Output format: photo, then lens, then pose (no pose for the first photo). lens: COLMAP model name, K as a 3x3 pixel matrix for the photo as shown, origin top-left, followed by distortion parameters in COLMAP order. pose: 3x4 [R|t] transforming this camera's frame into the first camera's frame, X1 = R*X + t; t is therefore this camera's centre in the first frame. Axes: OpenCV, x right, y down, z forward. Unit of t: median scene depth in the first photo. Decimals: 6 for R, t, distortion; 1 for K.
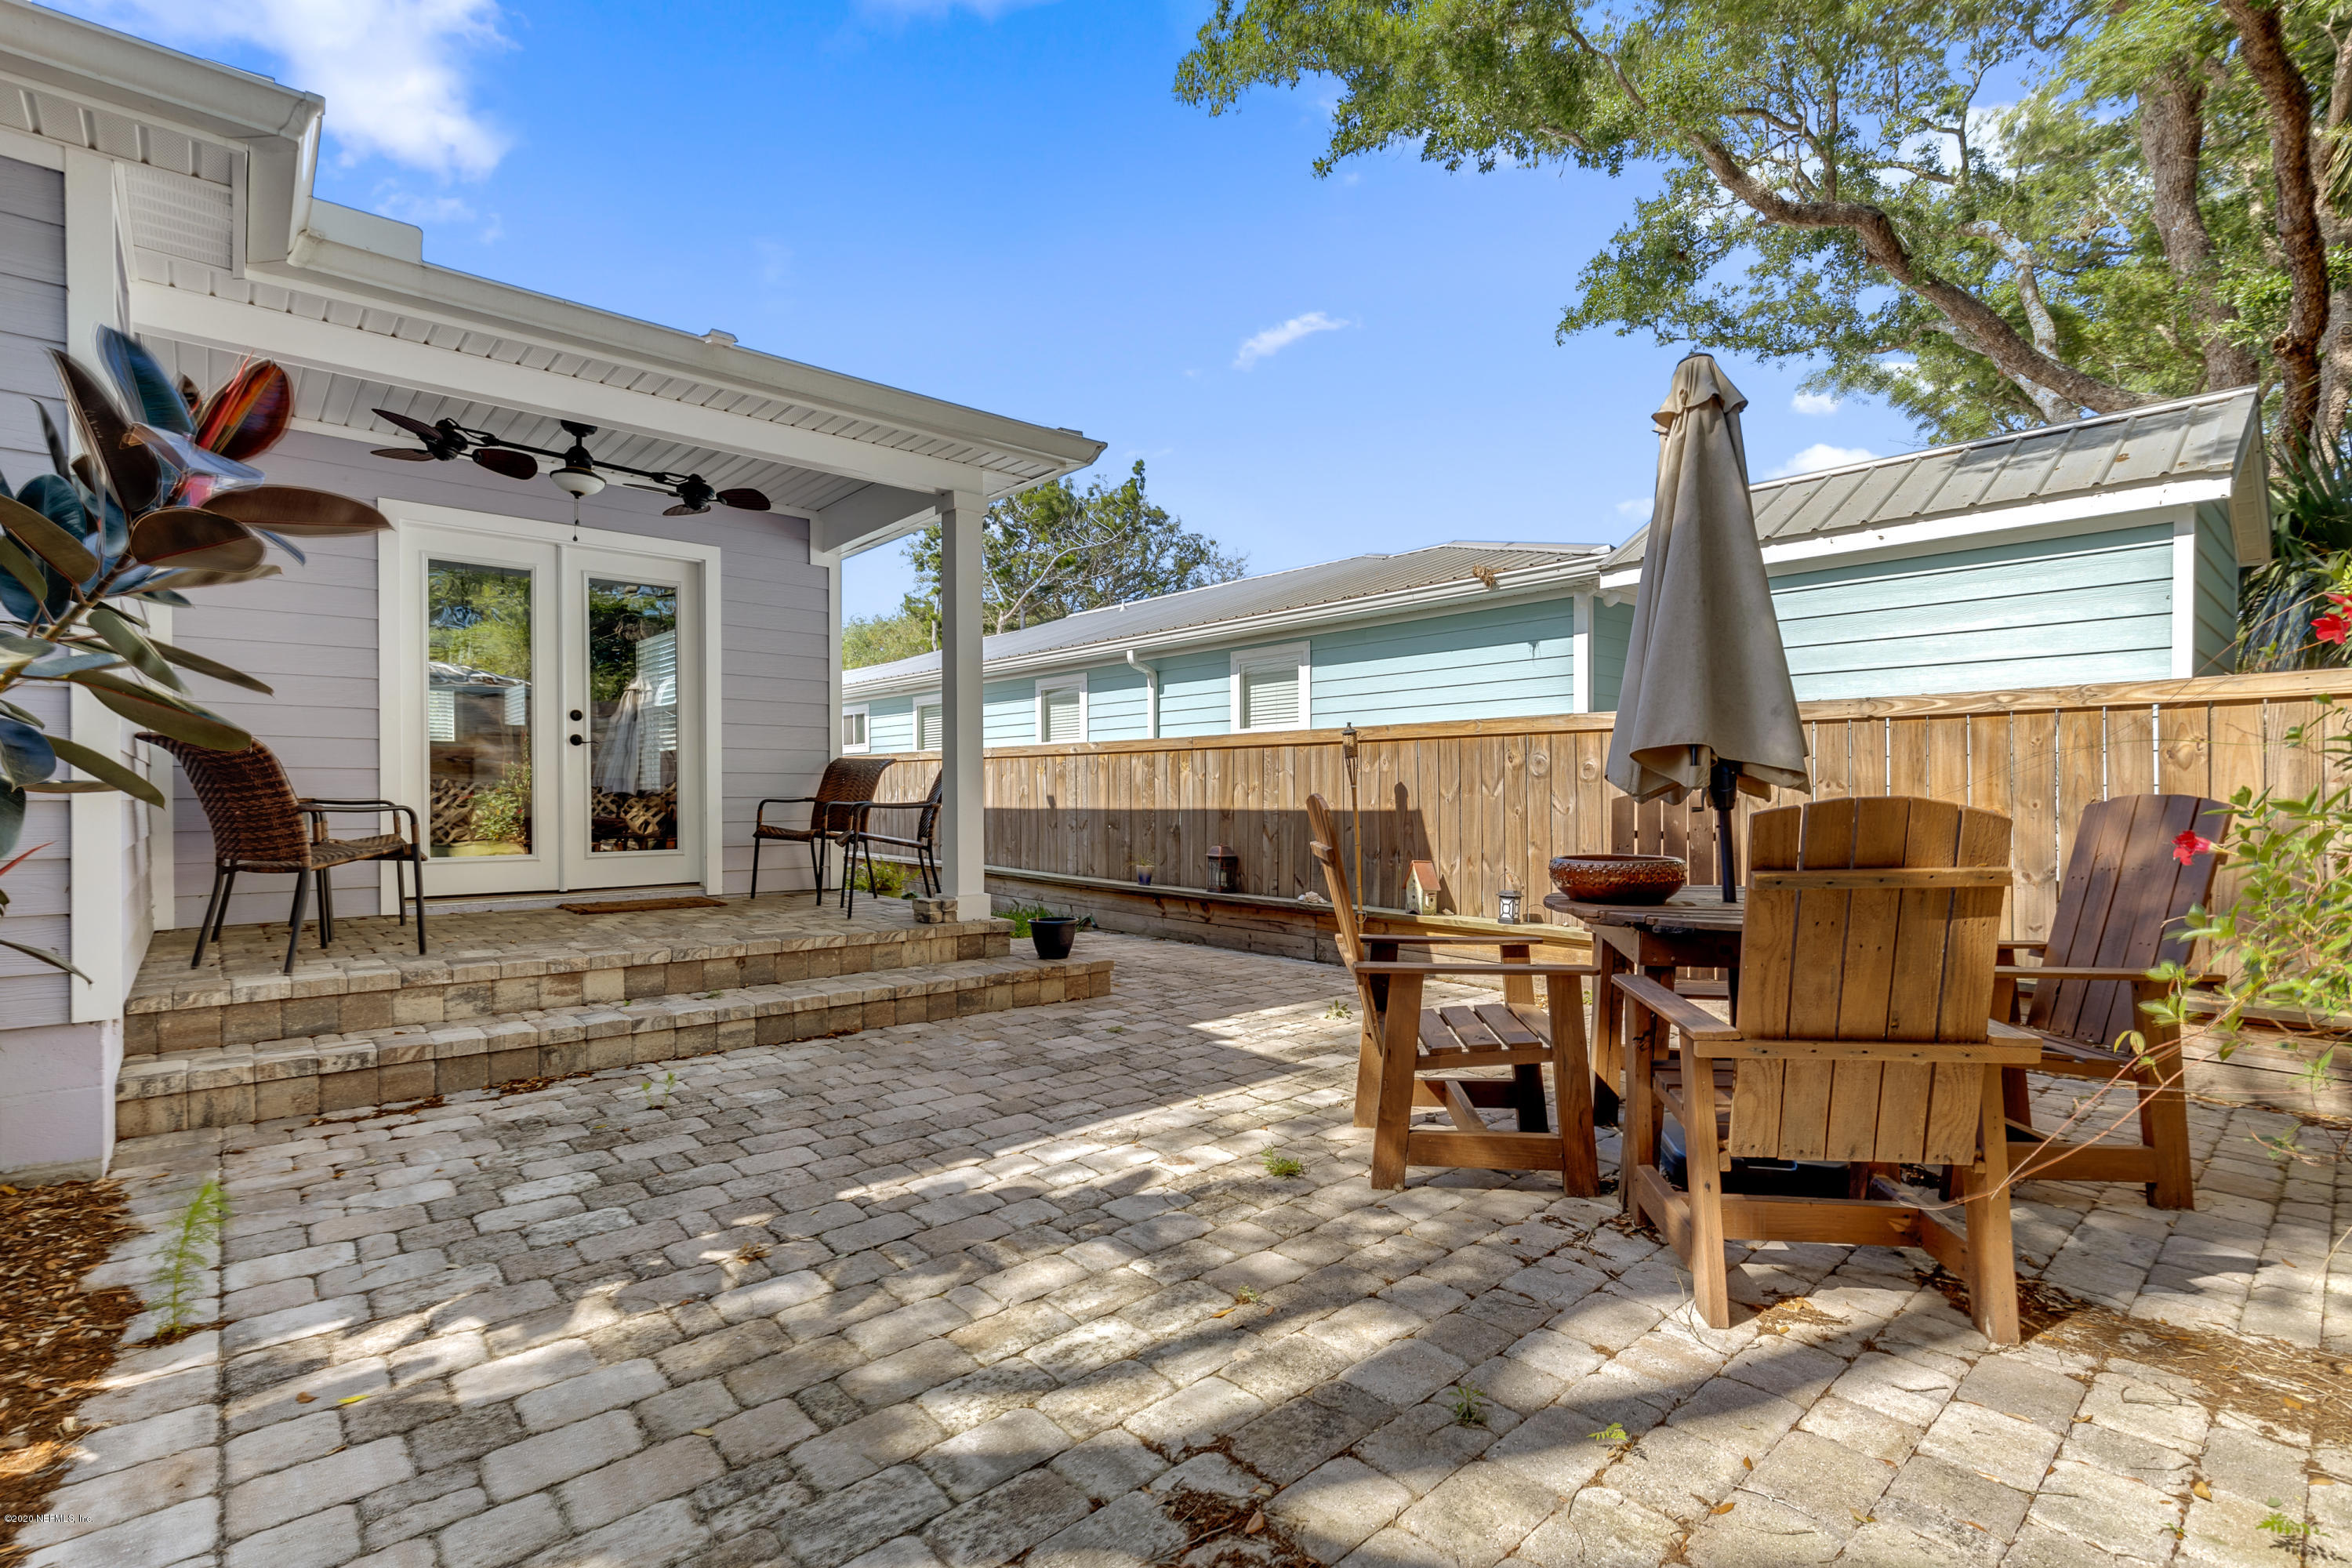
lens RADIAL K [[1062.5, 0, 1176.0], [0, 1062.5, 784.0], [0, 0, 1]] dist [0.002643, -0.000175]
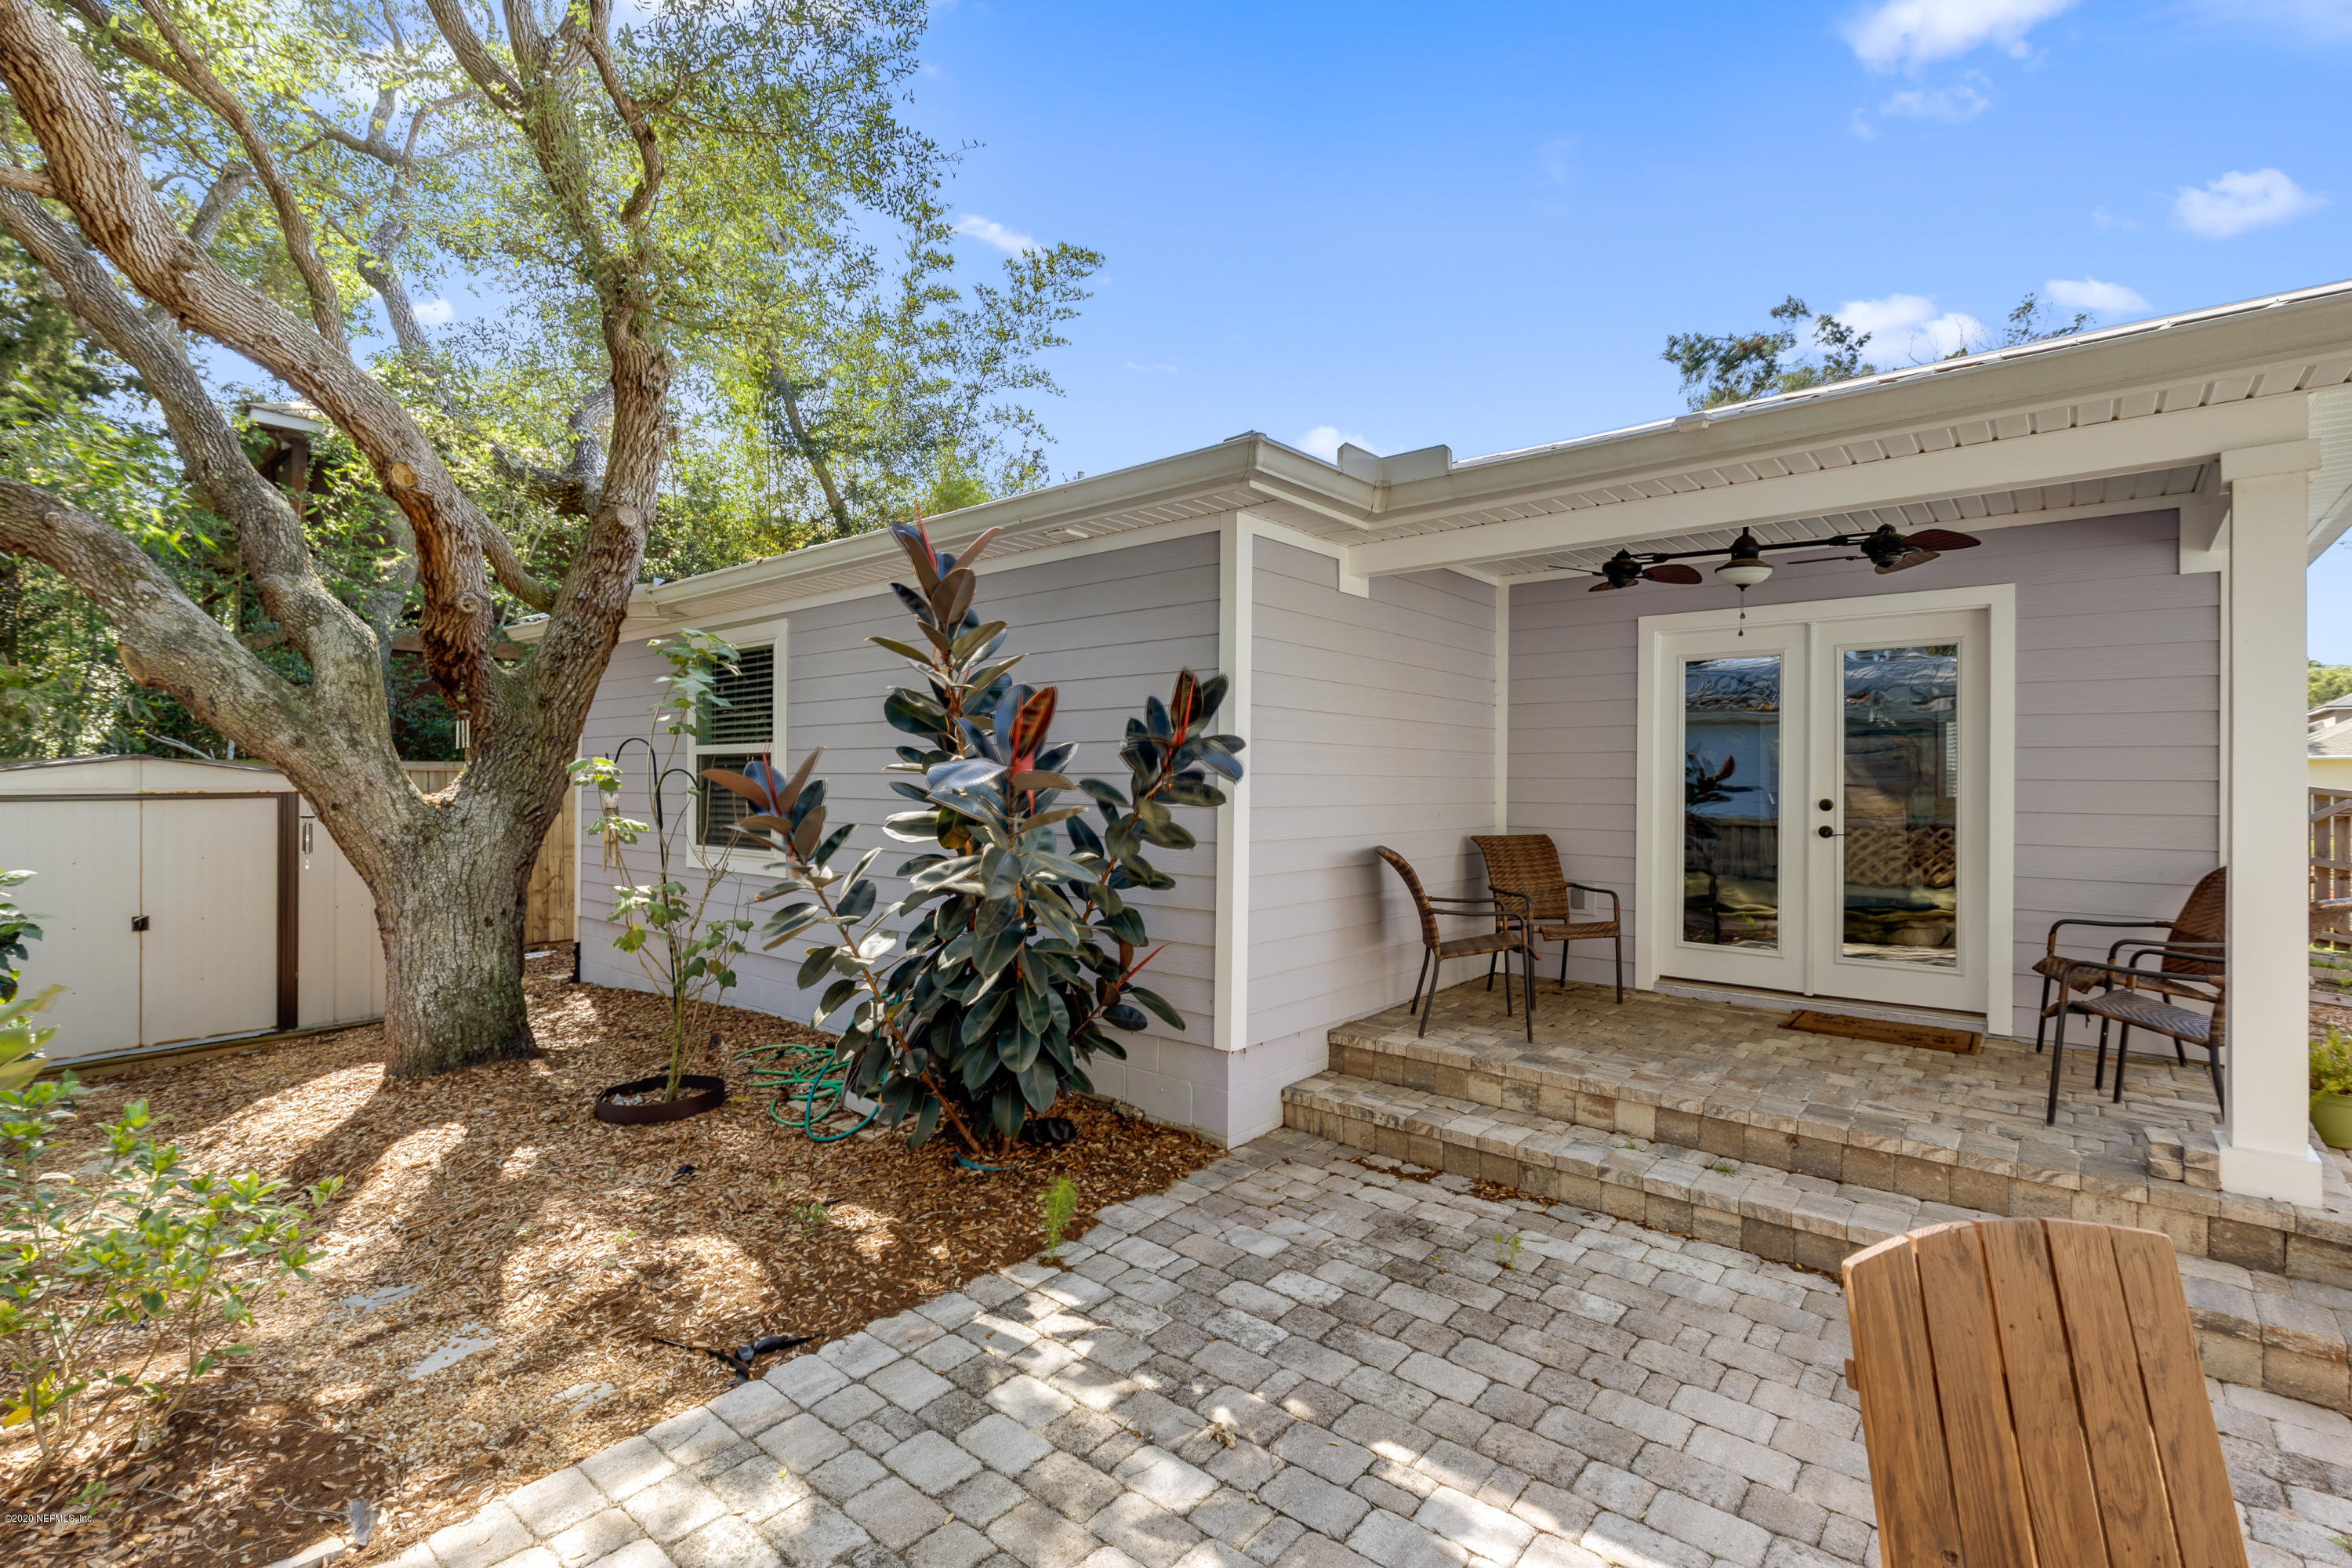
lens RADIAL K [[1057.1, 0, 1176.0], [0, 1057.1, 784.0], [0, 0, 1]] dist [-0.000666, -0.000464]
pose [[0.144798, 0.007845, -0.989430, 0.529326], [-0.001132, 0.999969, 0.007762, -0.184507], [0.989461, -0.000004, 0.144803, 0.647303]]
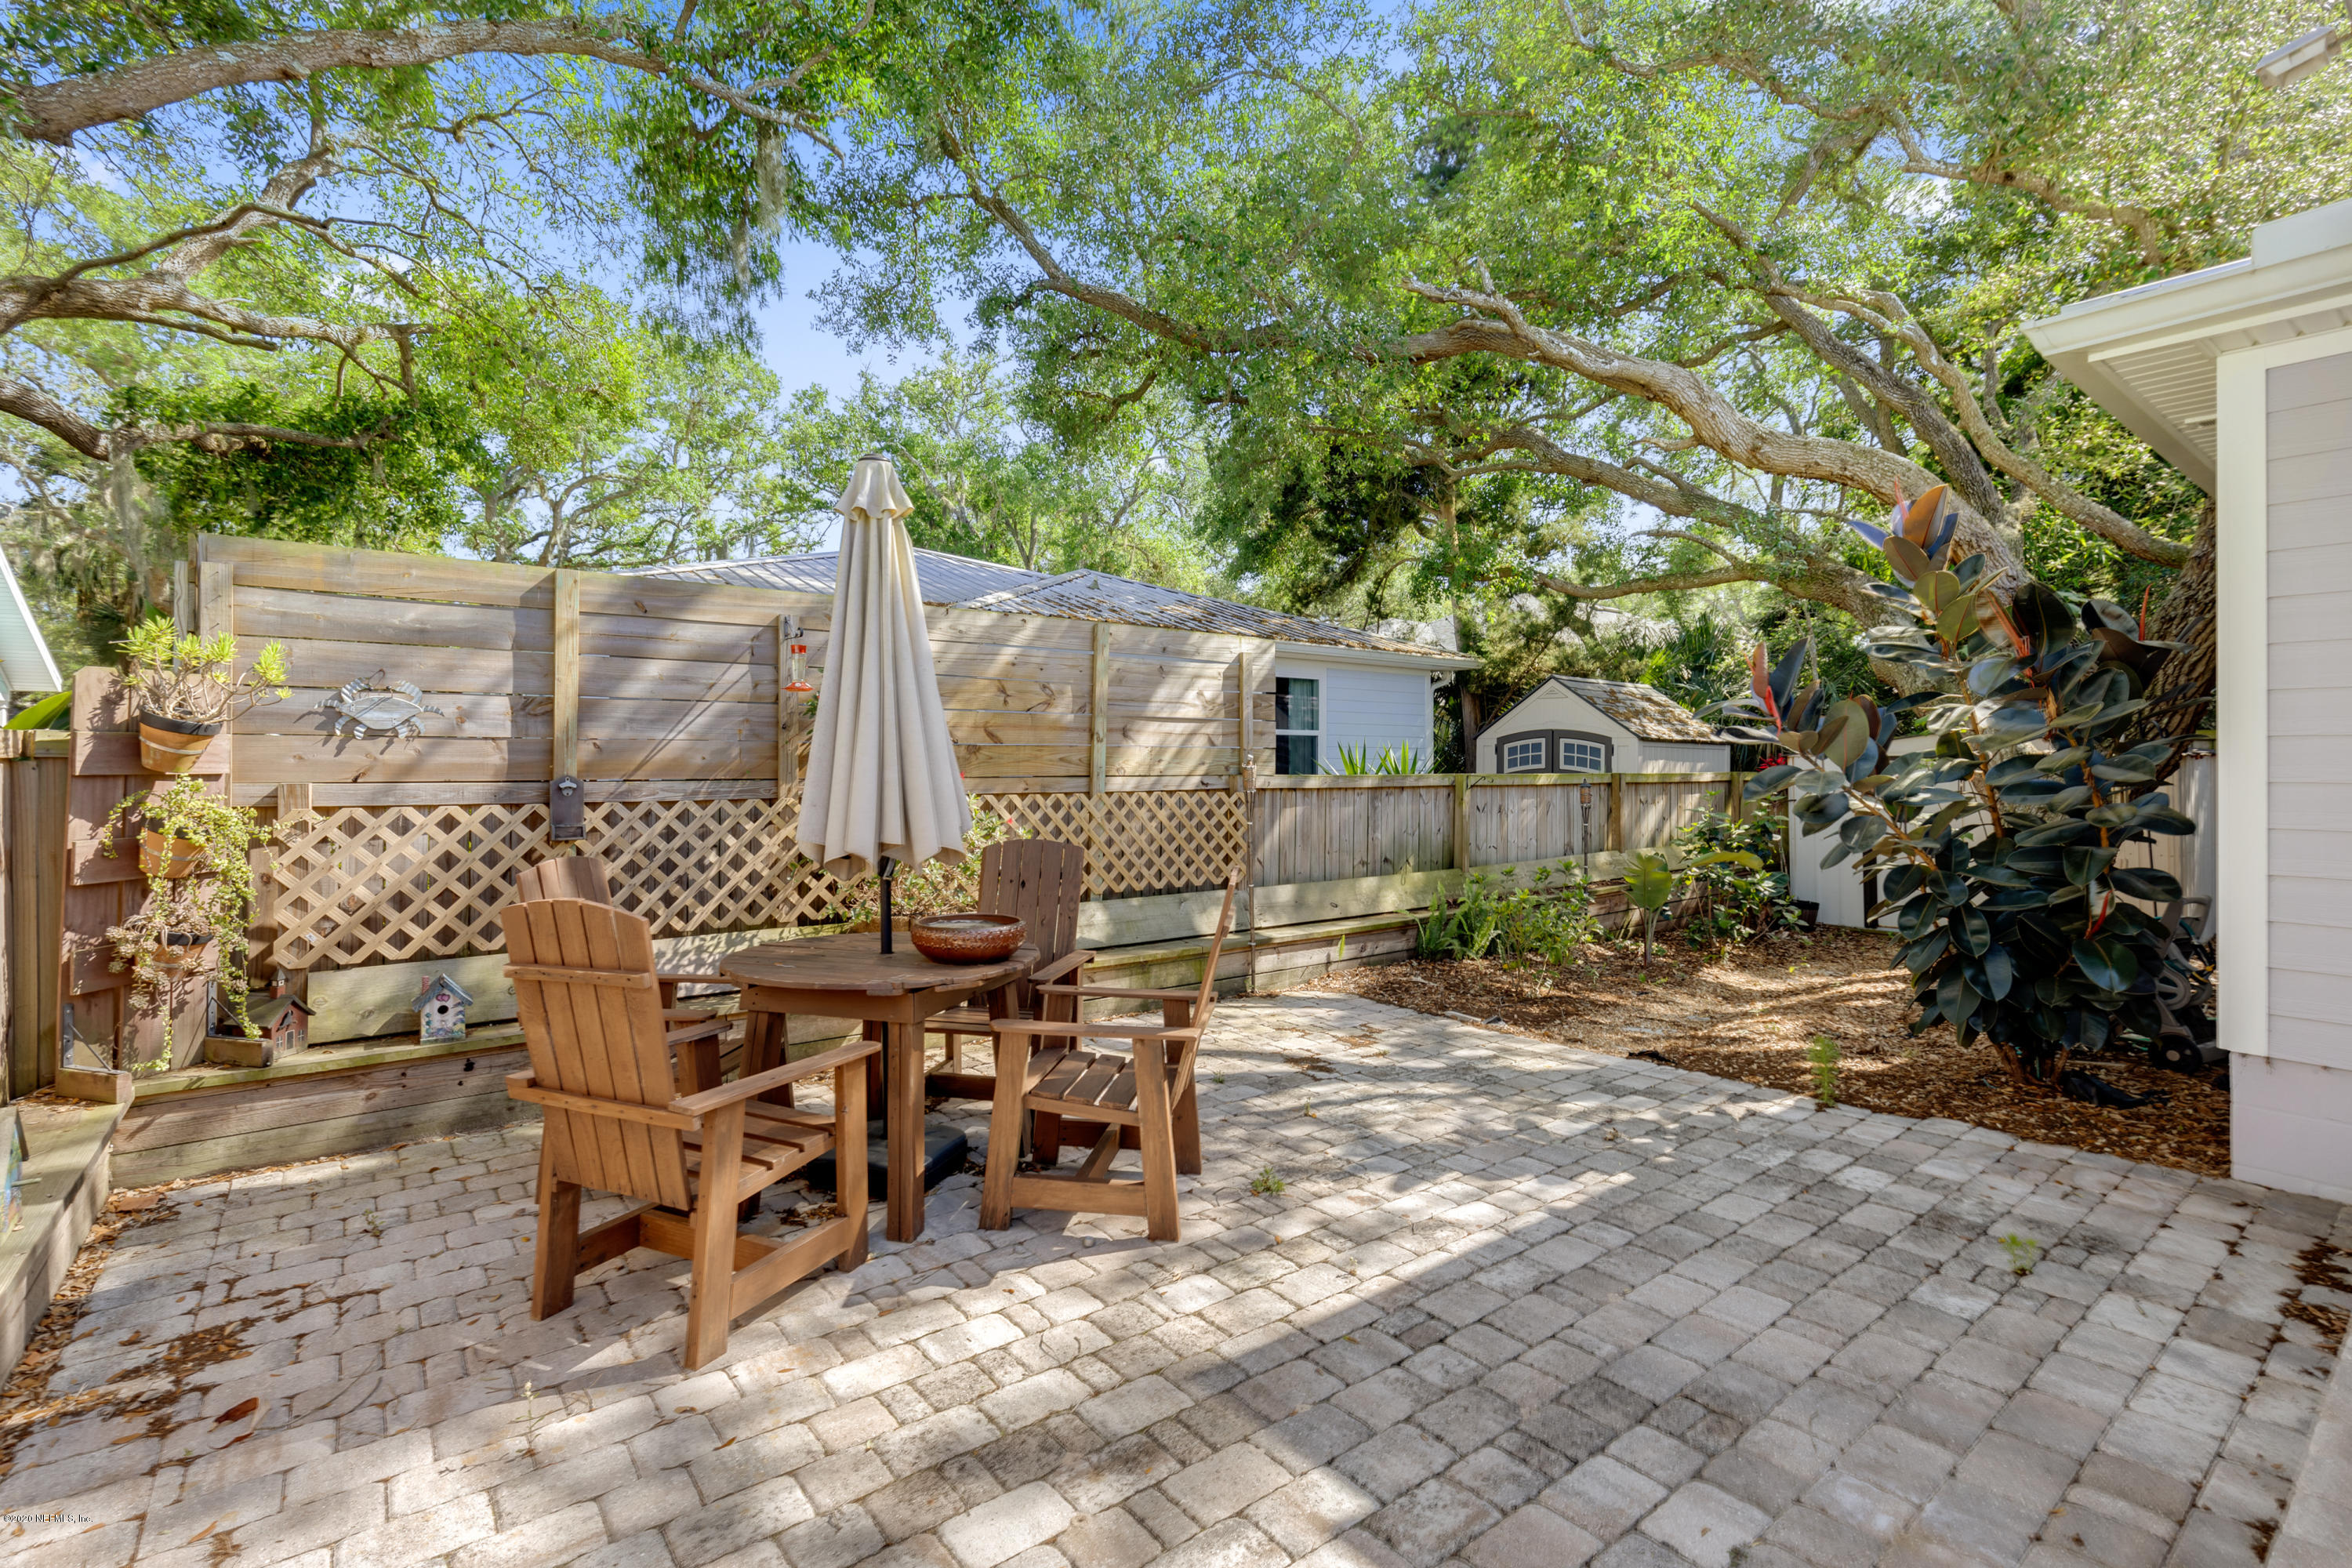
lens RADIAL K [[1090.0, 0, 1171.9], [0, 1090.0, 795.7], [0, 0, 1]] dist [0.002015, -0.000163]
pose [[-0.995653, 0.007393, 0.092851, 0.109498], [0.008871, 0.999840, 0.015507, -0.103980], [-0.092722, 0.016263, -0.995559, 2.245204]]
